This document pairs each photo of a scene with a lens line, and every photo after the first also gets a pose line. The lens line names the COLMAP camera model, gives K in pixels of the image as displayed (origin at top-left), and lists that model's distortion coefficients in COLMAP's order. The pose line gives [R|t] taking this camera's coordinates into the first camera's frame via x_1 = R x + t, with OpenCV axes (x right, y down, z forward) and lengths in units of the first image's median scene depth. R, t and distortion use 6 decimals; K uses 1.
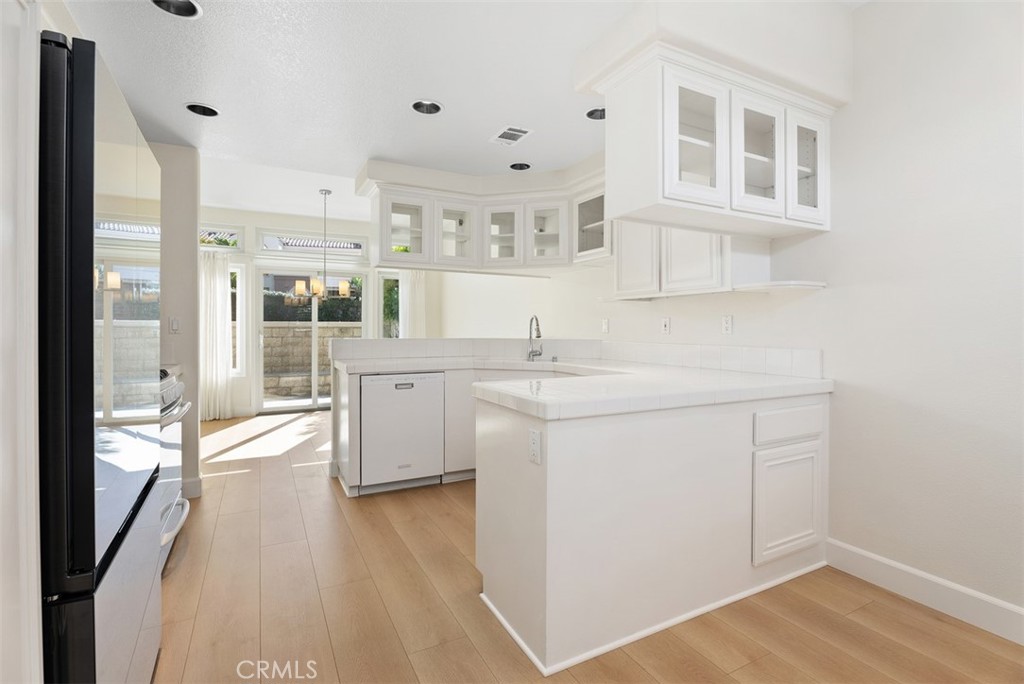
lens RADIAL K [[478.2, 0, 514.7], [0, 478.2, 327.2], [0, 0, 1]] dist [-0.000382, -0.000035]
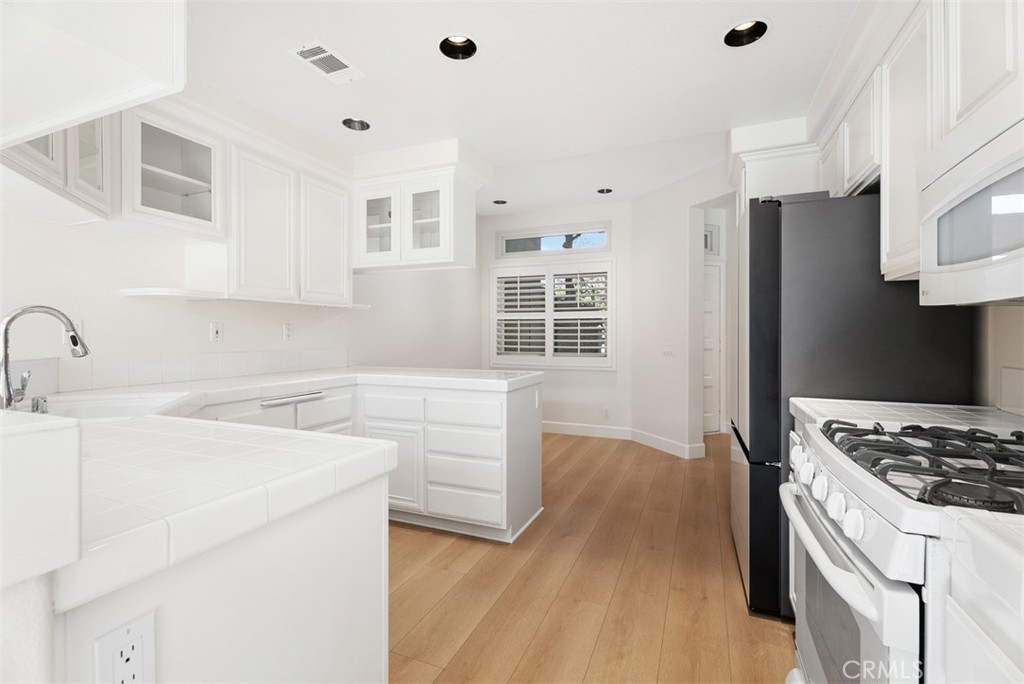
lens RADIAL K [[455.9, 0, 512.0], [0, 455.9, 337.8], [0, 0, 1]] dist [0.000172, 0.000273]
pose [[-0.628477, -0.007590, 0.777791, -0.638707], [-0.000175, 0.999954, 0.009617, -0.000621], [-0.777828, 0.005908, -0.628449, 1.103671]]
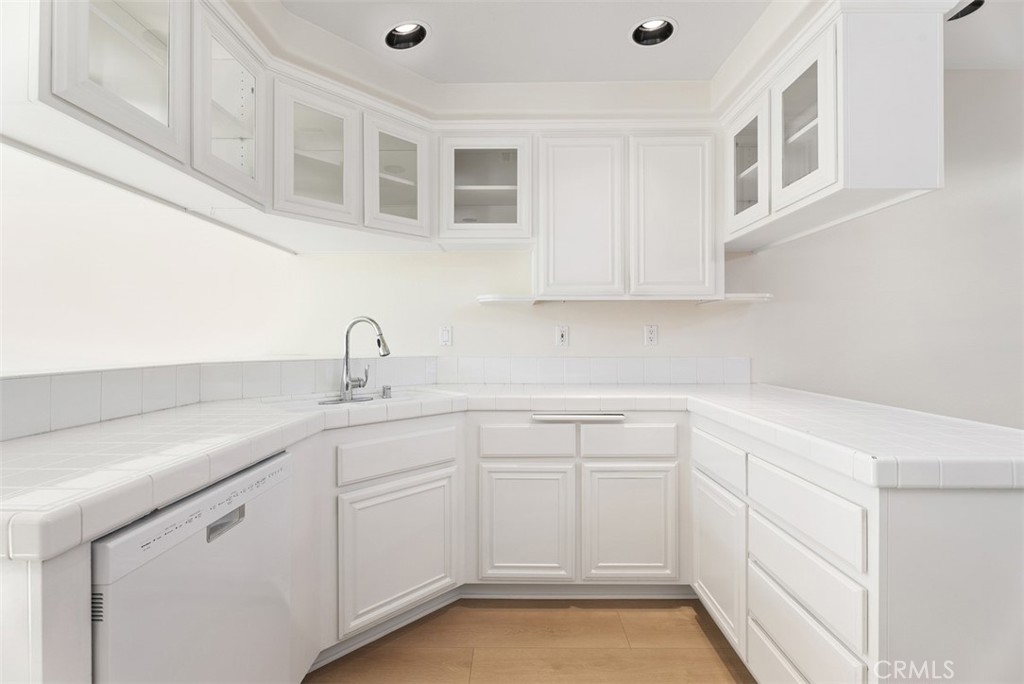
lens RADIAL K [[455.9, 0, 512.0], [0, 455.9, 337.8], [0, 0, 1]] dist [0.000172, 0.000273]
pose [[0.480578, 0.002563, 0.876948, -0.409427], [0.003456, 0.999982, -0.004816, 0.003837], [-0.876945, 0.005345, 0.480561, 0.702602]]
